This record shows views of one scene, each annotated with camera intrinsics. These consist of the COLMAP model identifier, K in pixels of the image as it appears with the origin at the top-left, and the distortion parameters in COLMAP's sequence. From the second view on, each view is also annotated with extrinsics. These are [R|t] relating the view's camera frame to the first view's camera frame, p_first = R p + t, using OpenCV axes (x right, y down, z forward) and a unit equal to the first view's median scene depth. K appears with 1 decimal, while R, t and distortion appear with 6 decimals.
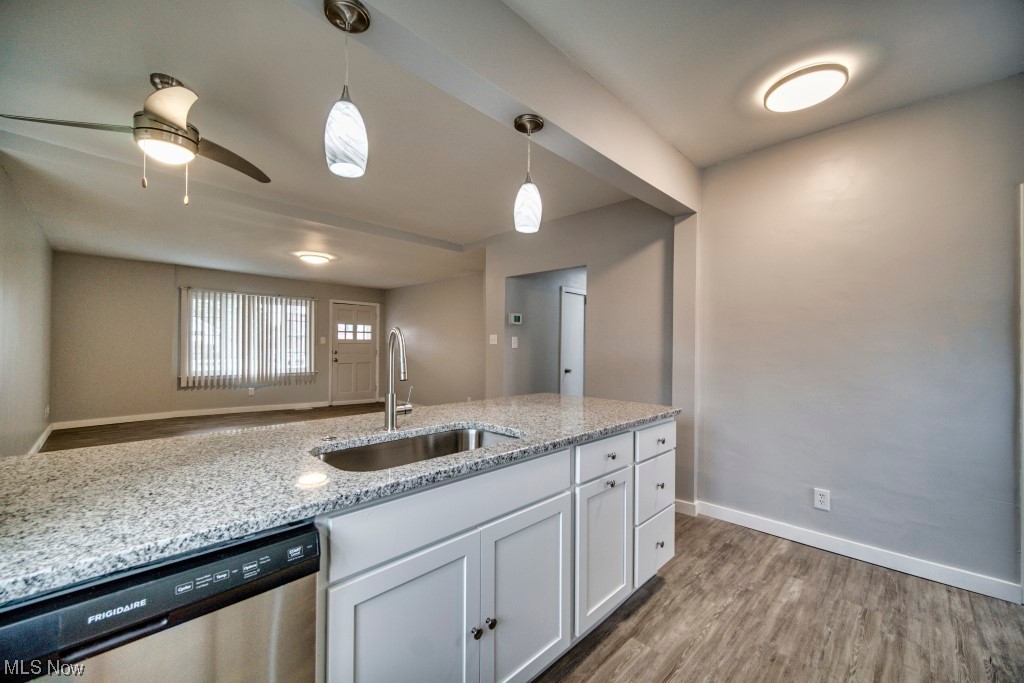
lens RADIAL K [[405.4, 0, 507.4], [0, 405.4, 339.7], [0, 0, 1]] dist [-0.000769, -0.000659]
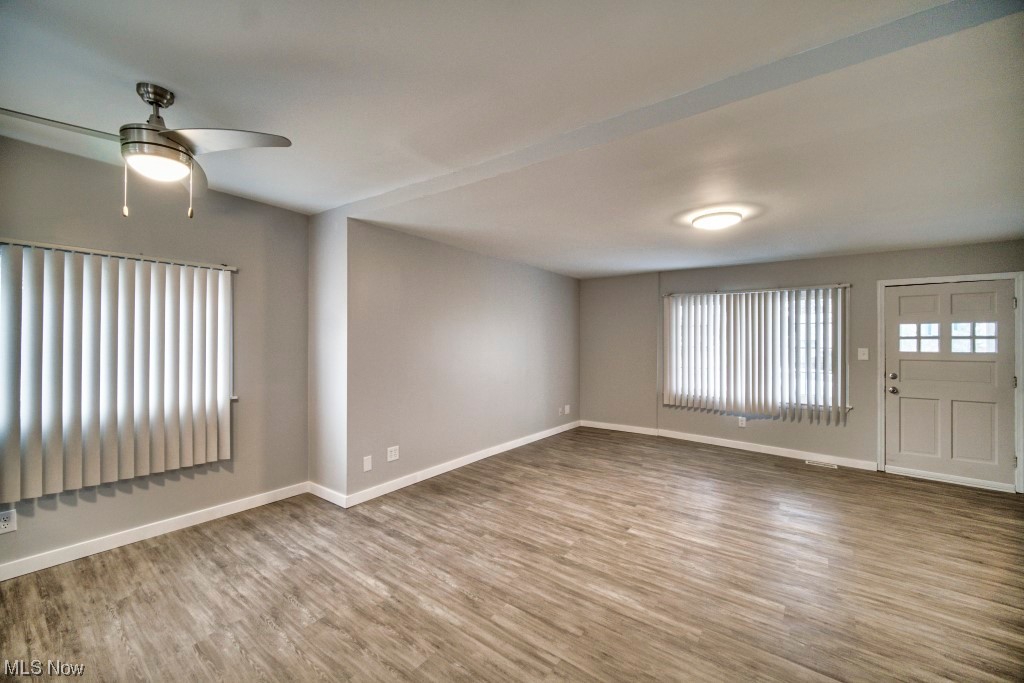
lens RADIAL K [[405.4, 0, 510.6], [0, 405.4, 341.9], [0, 0, 1]] dist [-0.000769, -0.000659]
pose [[0.142280, -0.010103, -0.989775, 0.145641], [0.008792, 0.999921, -0.008943, -0.048618], [0.989787, -0.007429, 0.142357, 1.391792]]
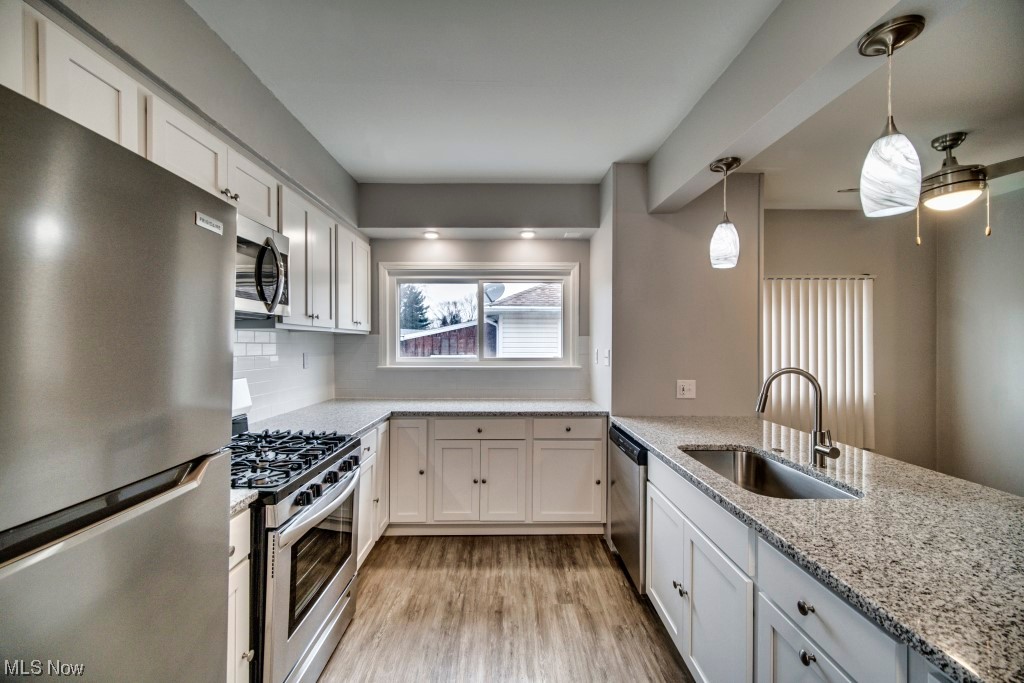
lens RADIAL K [[405.4, 0, 509.0], [0, 405.4, 341.6], [0, 0, 1]] dist [-0.000769, -0.000659]
pose [[-0.696818, -0.009941, -0.717179, 0.664558], [0.004661, 0.999820, -0.018388, -0.052533], [0.717233, -0.016156, -0.696646, 0.758000]]
